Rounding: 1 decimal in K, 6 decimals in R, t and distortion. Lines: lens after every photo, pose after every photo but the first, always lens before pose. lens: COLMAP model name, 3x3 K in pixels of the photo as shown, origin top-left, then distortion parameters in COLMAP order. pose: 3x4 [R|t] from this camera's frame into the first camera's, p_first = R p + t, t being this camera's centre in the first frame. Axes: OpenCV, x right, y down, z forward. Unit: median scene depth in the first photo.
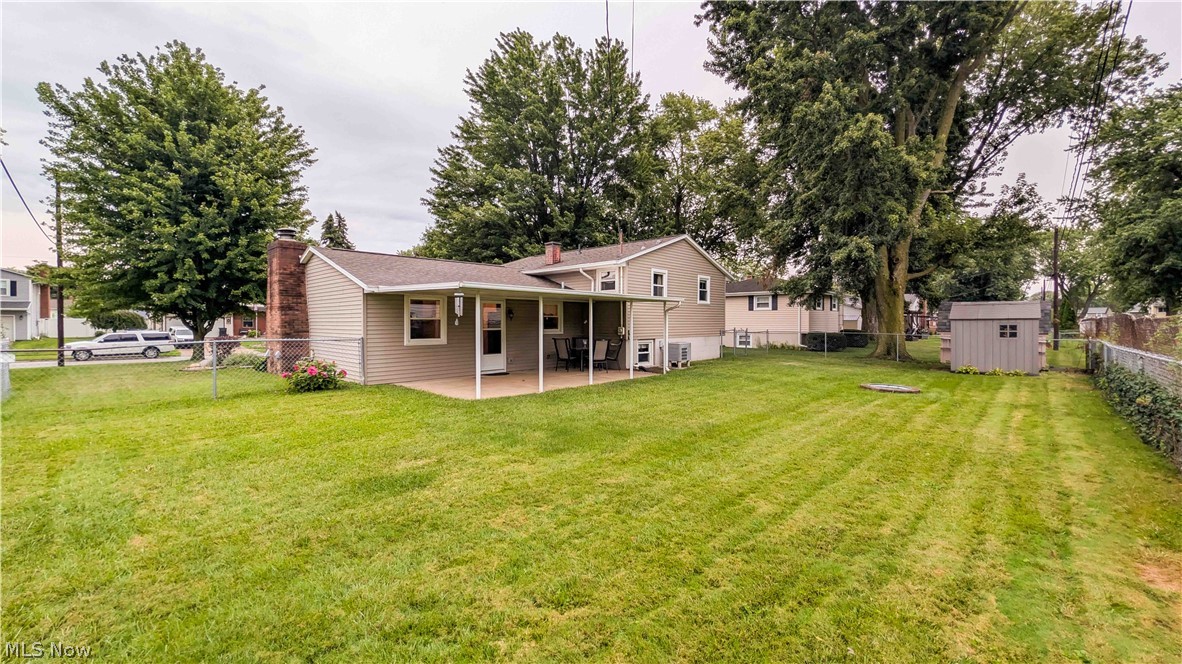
lens RADIAL K [[473.5, 0, 579.8], [0, 473.5, 326.8], [0, 0, 1]] dist [0.001914, 0.000066]
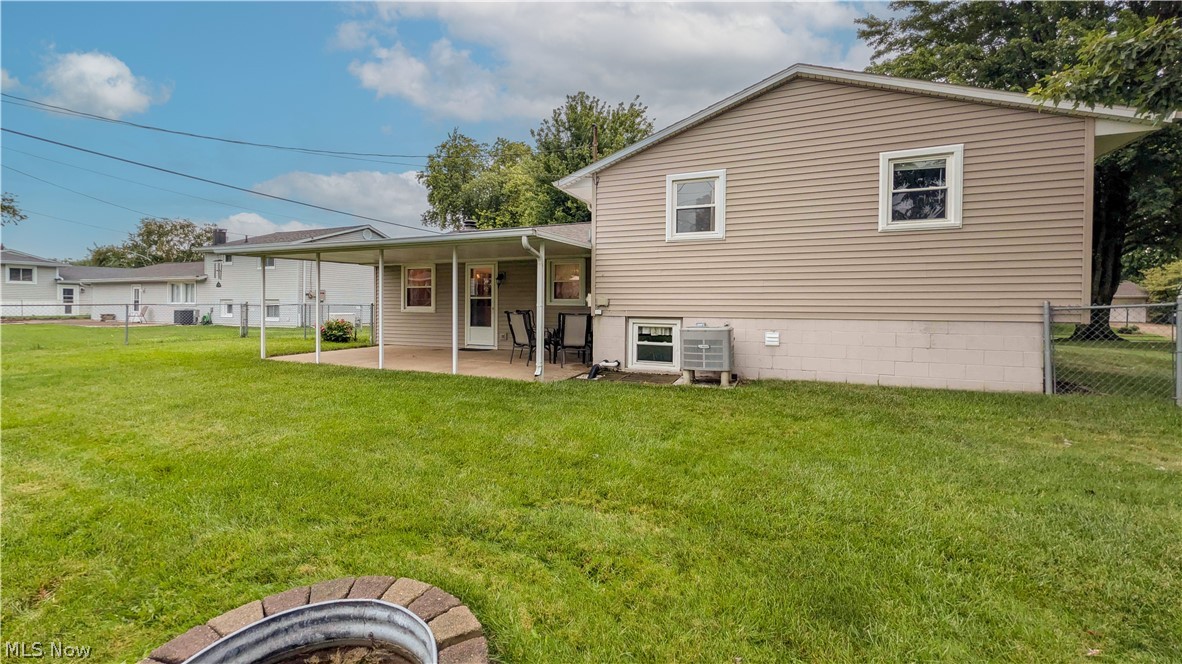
lens RADIAL K [[476.9, 0, 590.5], [0, 476.9, 313.8], [0, 0, 1]] dist [0.000533, -0.000046]
pose [[0.344779, 0.020509, -0.938460, 0.572725], [-0.013720, 0.999765, 0.016808, 0.013779], [0.938584, 0.007080, 0.344979, 0.725484]]
